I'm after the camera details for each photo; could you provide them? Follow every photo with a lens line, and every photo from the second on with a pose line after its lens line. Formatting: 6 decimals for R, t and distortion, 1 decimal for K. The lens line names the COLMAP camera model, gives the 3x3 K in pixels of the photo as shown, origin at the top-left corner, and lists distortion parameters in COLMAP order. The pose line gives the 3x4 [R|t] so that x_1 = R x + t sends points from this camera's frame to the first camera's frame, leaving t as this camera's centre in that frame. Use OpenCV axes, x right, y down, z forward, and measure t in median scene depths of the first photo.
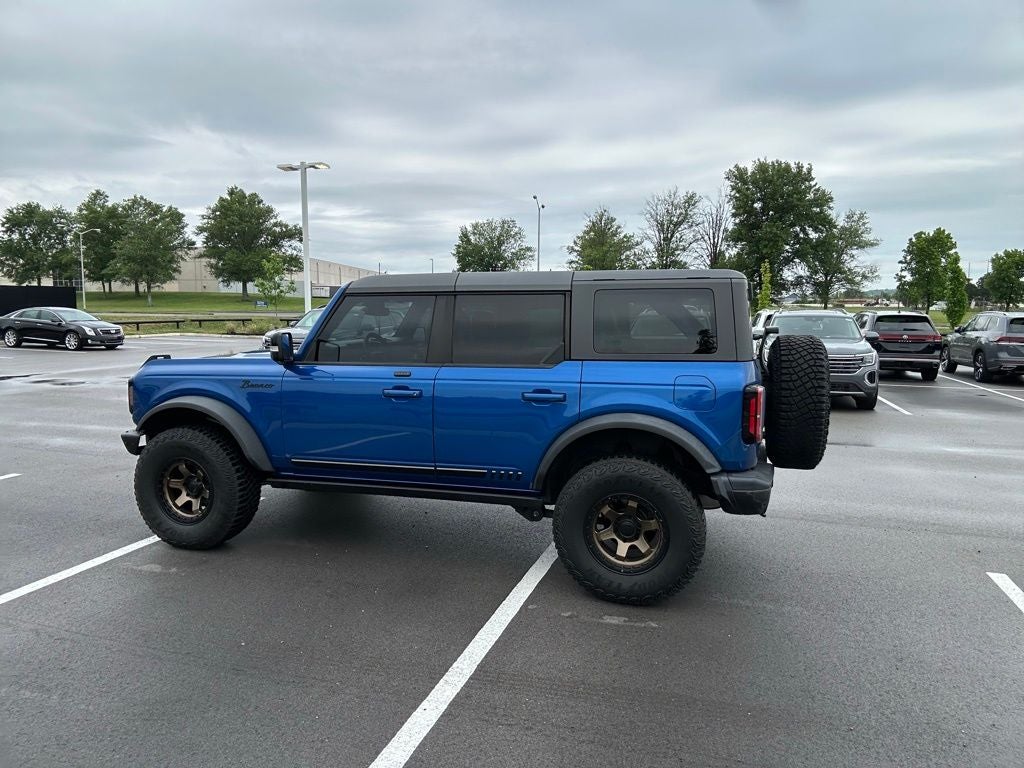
lens RADIAL K [[693.1, 0, 509.7], [0, 693.1, 398.8], [0, 0, 1]] dist [0.090214, -0.124142]
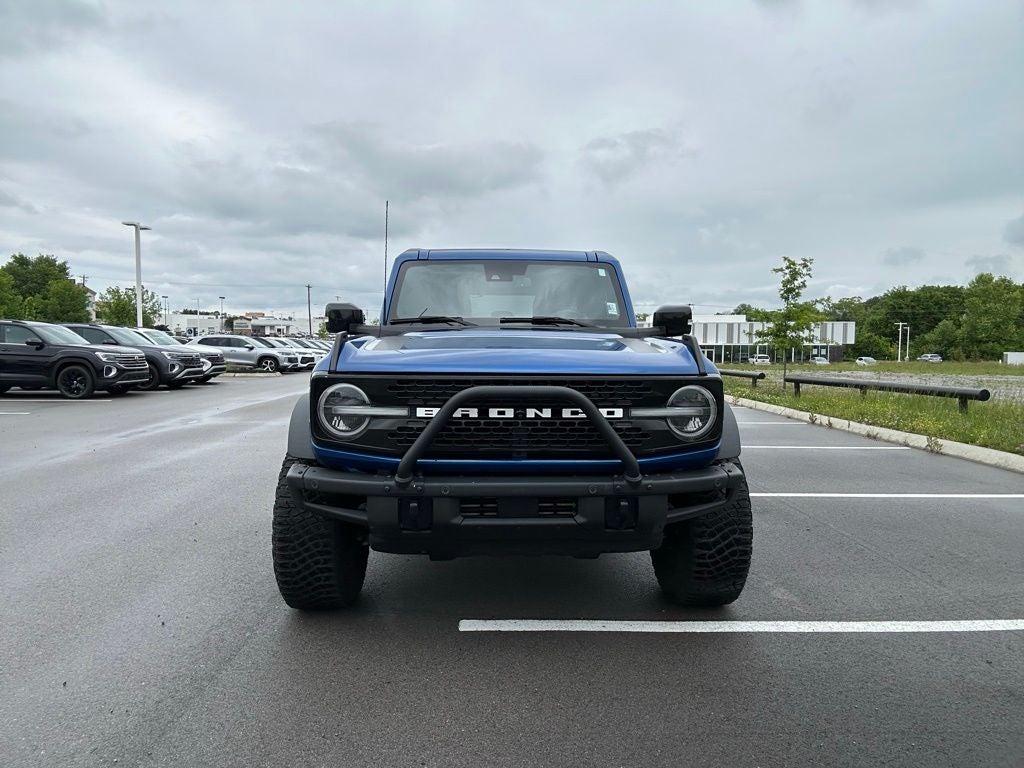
lens RADIAL K [[693.1, 0, 512.2], [0, 693.1, 393.6], [0, 0, 1]] dist [0.090214, -0.124142]
pose [[-0.321675, -0.080909, 0.943387, -0.066600], [0.110610, 0.986310, 0.122306, -0.006737], [-0.940367, 0.143691, -0.308322, 0.087340]]
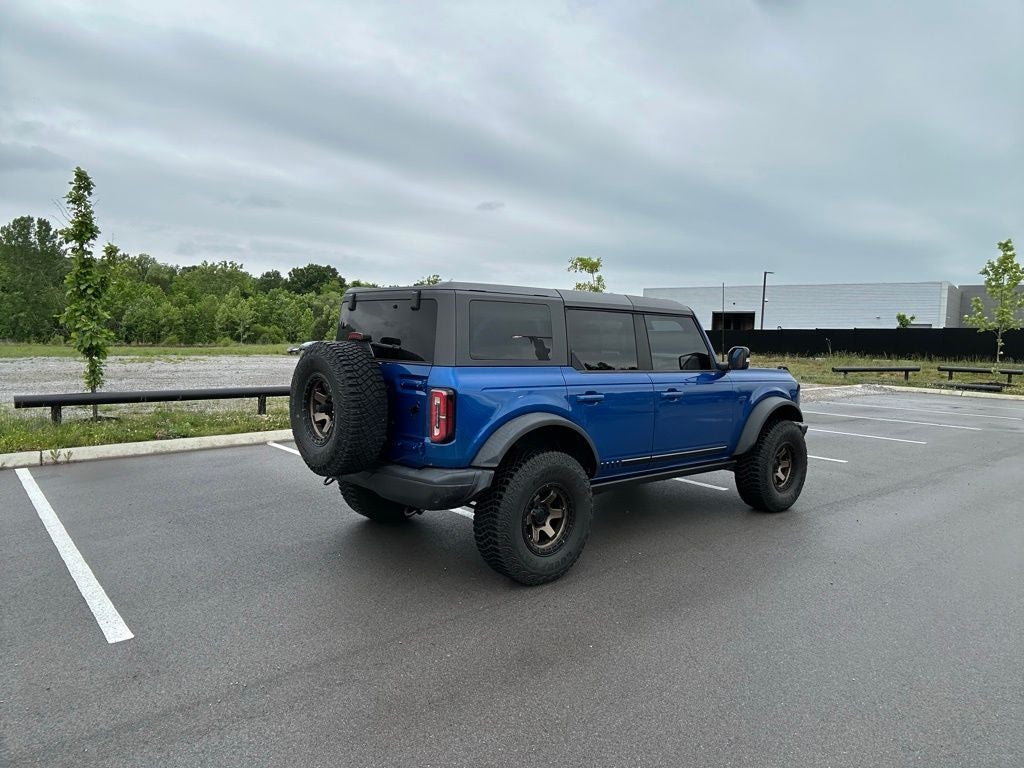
lens RADIAL K [[693.1, 0, 515.7], [0, 693.1, 382.3], [0, 0, 1]] dist [0.090214, -0.124142]
pose [[-0.536366, 0.039997, -0.843037, 0.065774], [-0.132905, 0.982411, 0.131167, -0.011636], [0.833455, 0.182397, -0.521616, 0.102393]]
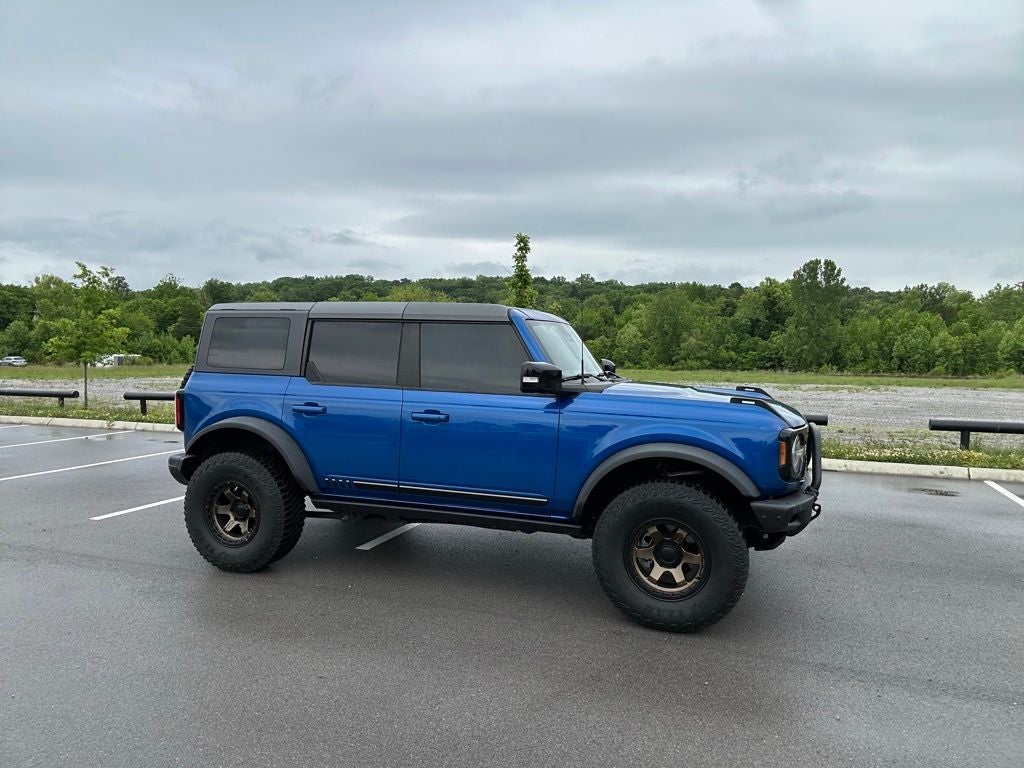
lens RADIAL K [[693.1, 0, 508.7], [0, 693.1, 395.0], [0, 0, 1]] dist [0.090214, -0.124142]
pose [[-0.998383, -0.023553, 0.051741, -0.012039], [-0.013277, 0.981572, 0.190629, -0.016362], [-0.055277, 0.189633, -0.980298, 0.135730]]
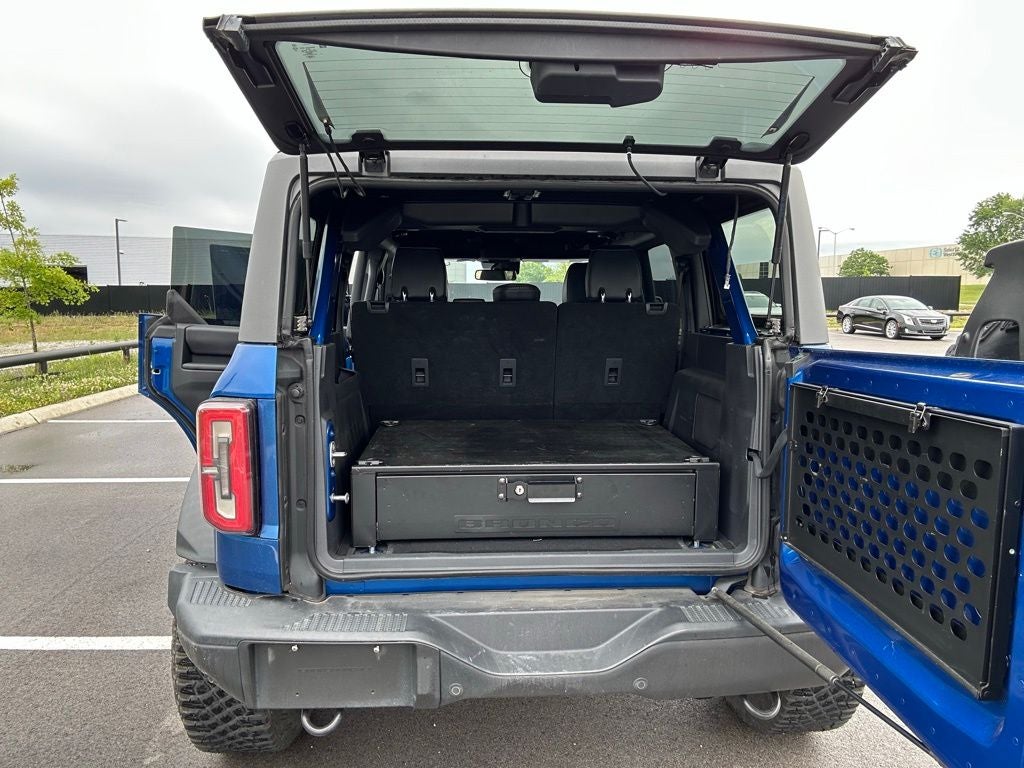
lens RADIAL K [[693.1, 0, 510.1], [0, 693.1, 379.8], [0, 0, 1]] dist [0.090214, -0.124142]
pose [[0.336817, 0.101822, -0.936048, 0.041099], [-0.118837, 0.990783, 0.065015, -0.003993], [0.934041, 0.089339, 0.345813, 0.051057]]
